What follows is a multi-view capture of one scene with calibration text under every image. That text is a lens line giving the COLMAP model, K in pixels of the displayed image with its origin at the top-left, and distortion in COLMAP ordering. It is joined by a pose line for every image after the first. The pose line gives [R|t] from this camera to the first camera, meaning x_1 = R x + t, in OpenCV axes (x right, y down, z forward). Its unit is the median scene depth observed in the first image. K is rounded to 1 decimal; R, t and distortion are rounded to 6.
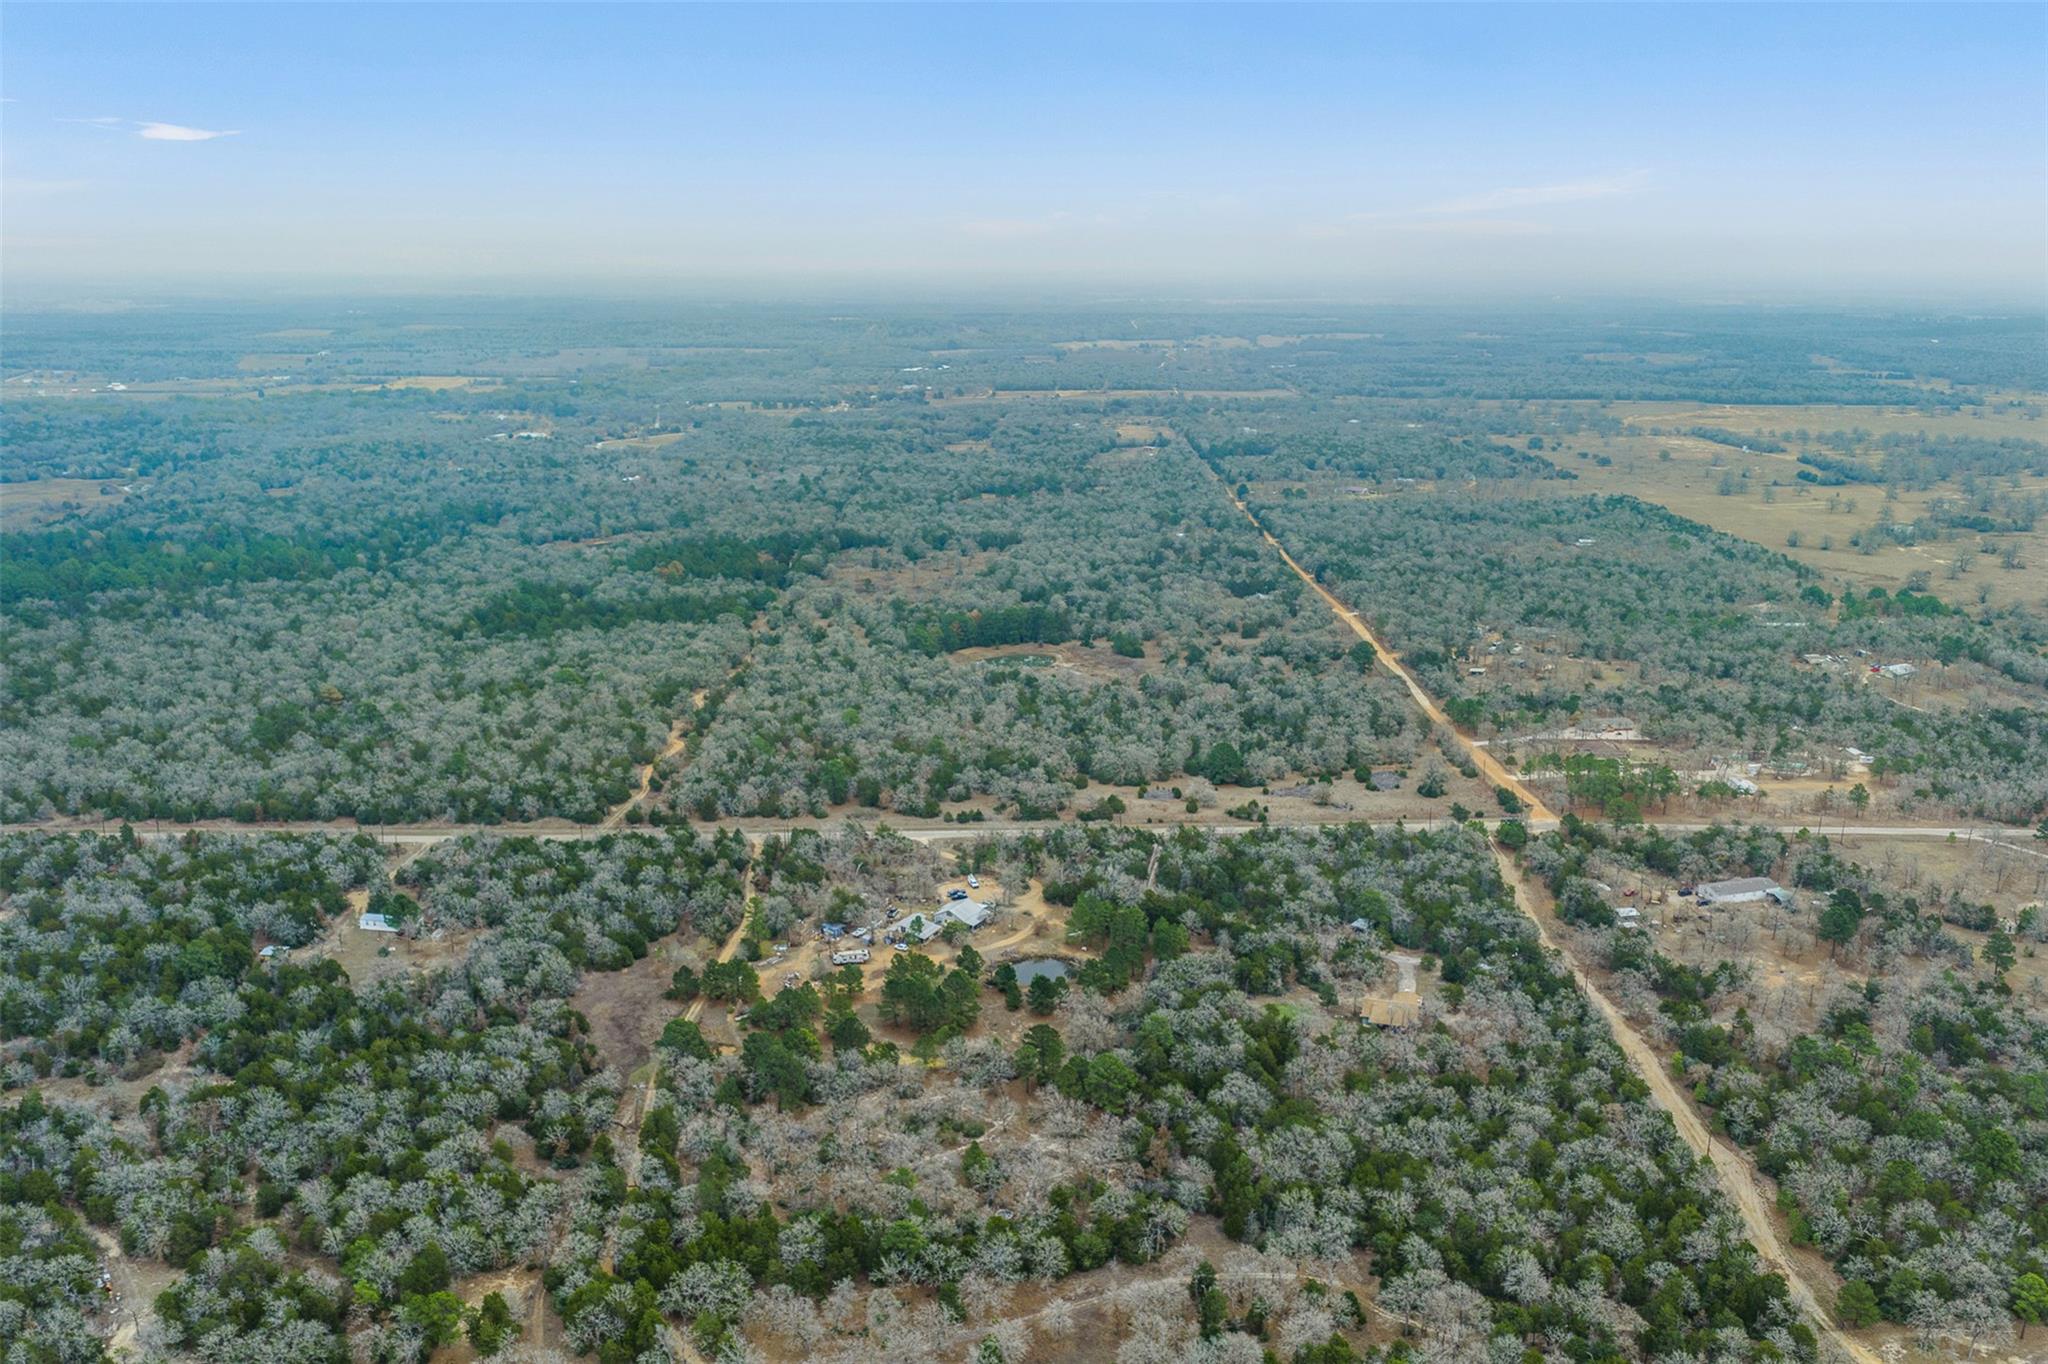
lens RADIAL K [[1732.2, 0, 1024.0], [0, 1732.2, 682.0], [0, 0, 1]] dist [0.027215, -0.038760]
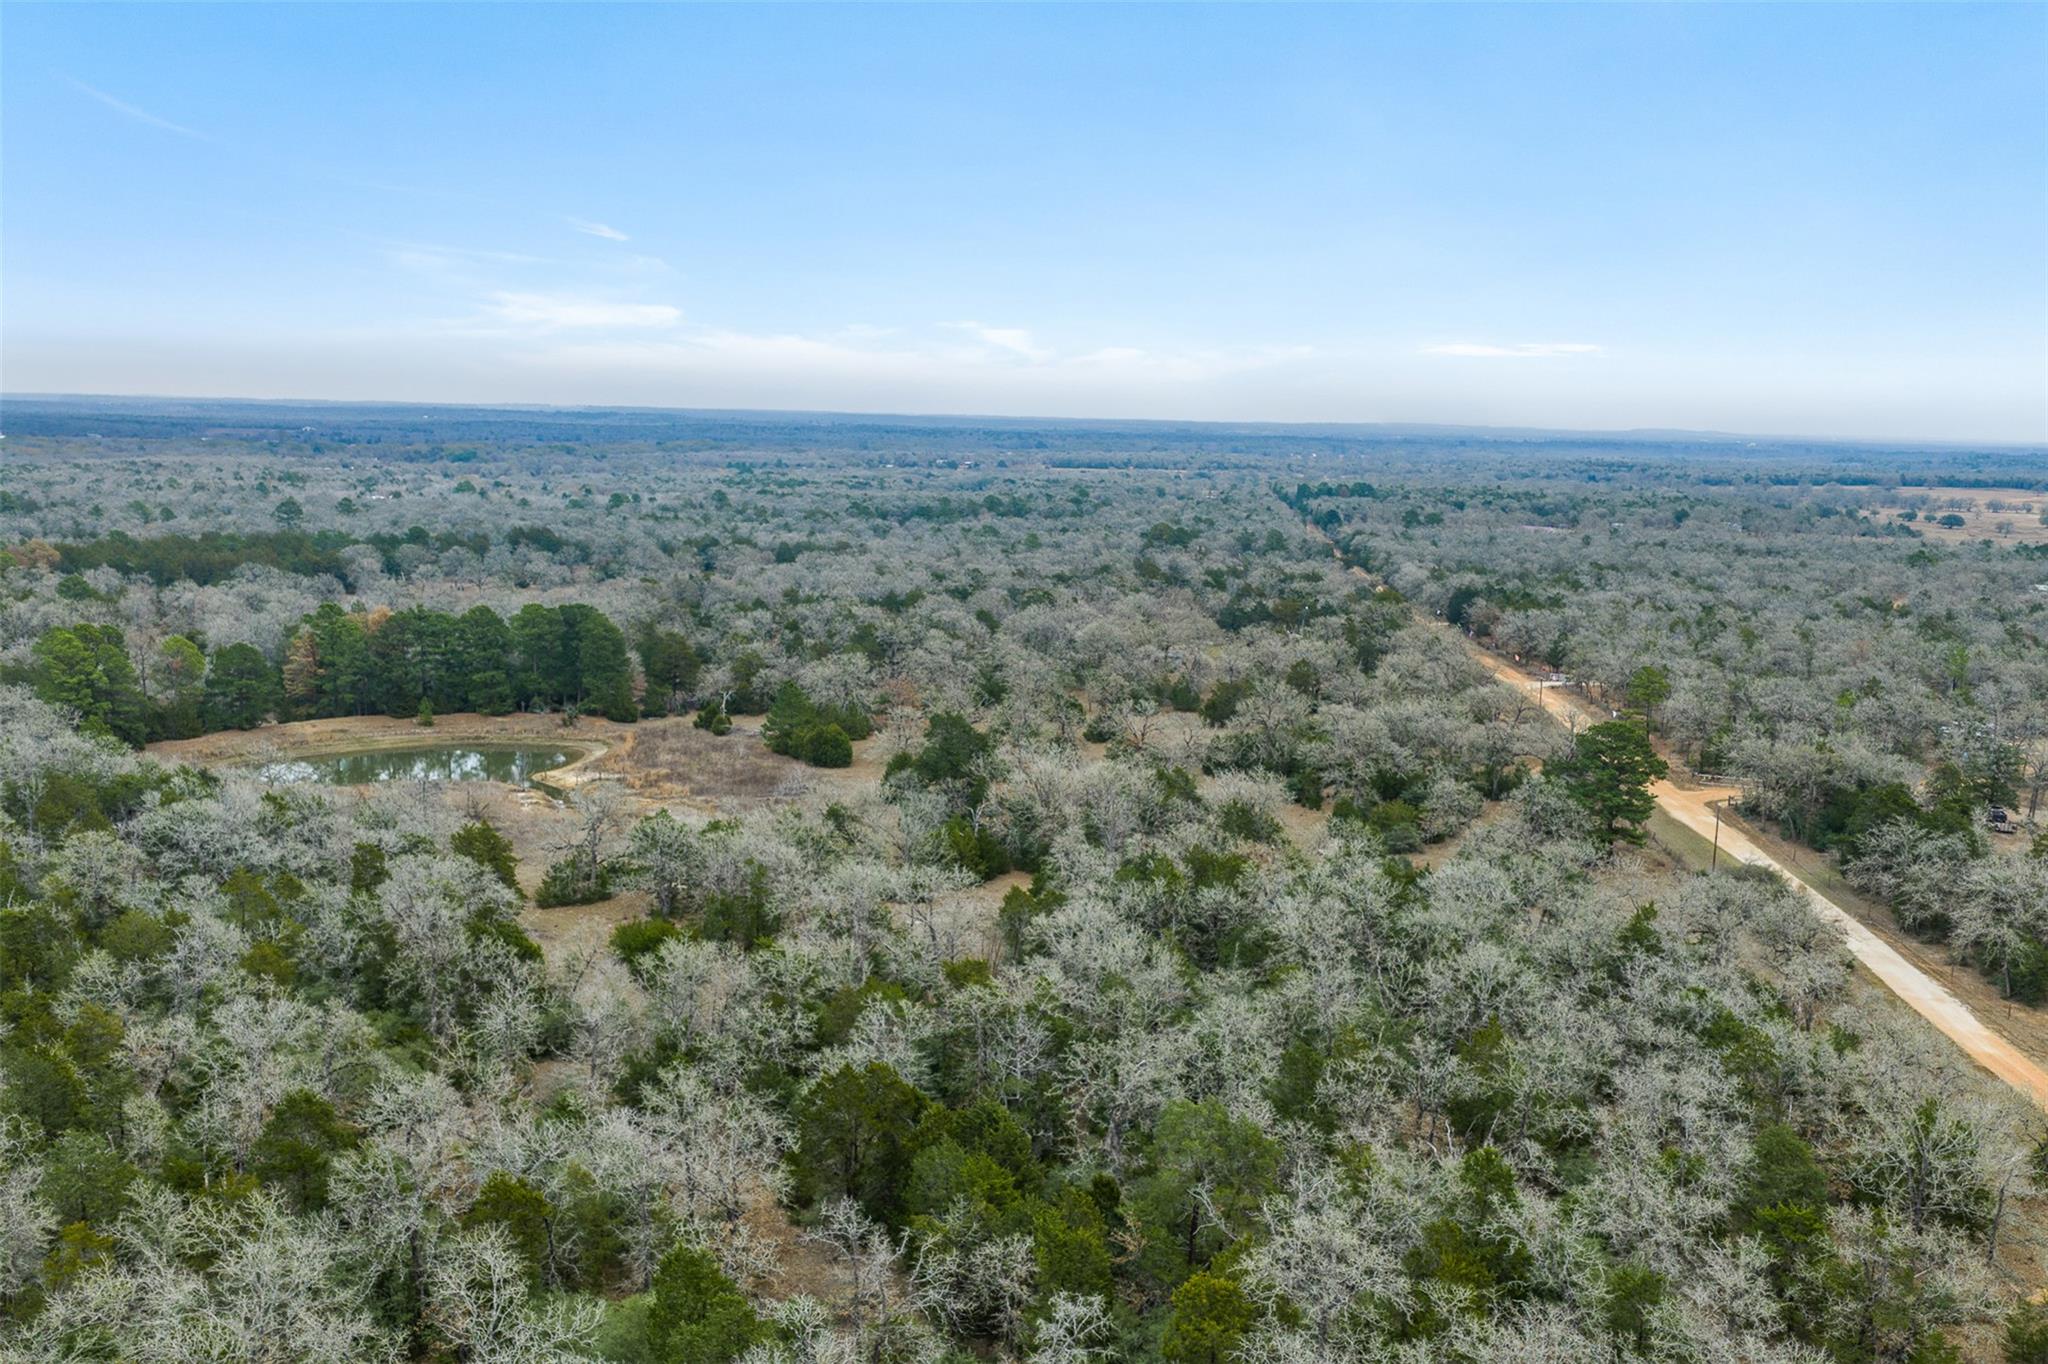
lens RADIAL K [[1732.2, 0, 1024.0], [0, 1732.2, 682.0], [0, 0, 1]] dist [0.027215, -0.038760]
pose [[0.995526, 0.036615, -0.087107, 0.131555], [-0.044585, 0.994817, -0.091388, -0.002890], [0.083310, 0.094863, 0.991998, 0.734718]]
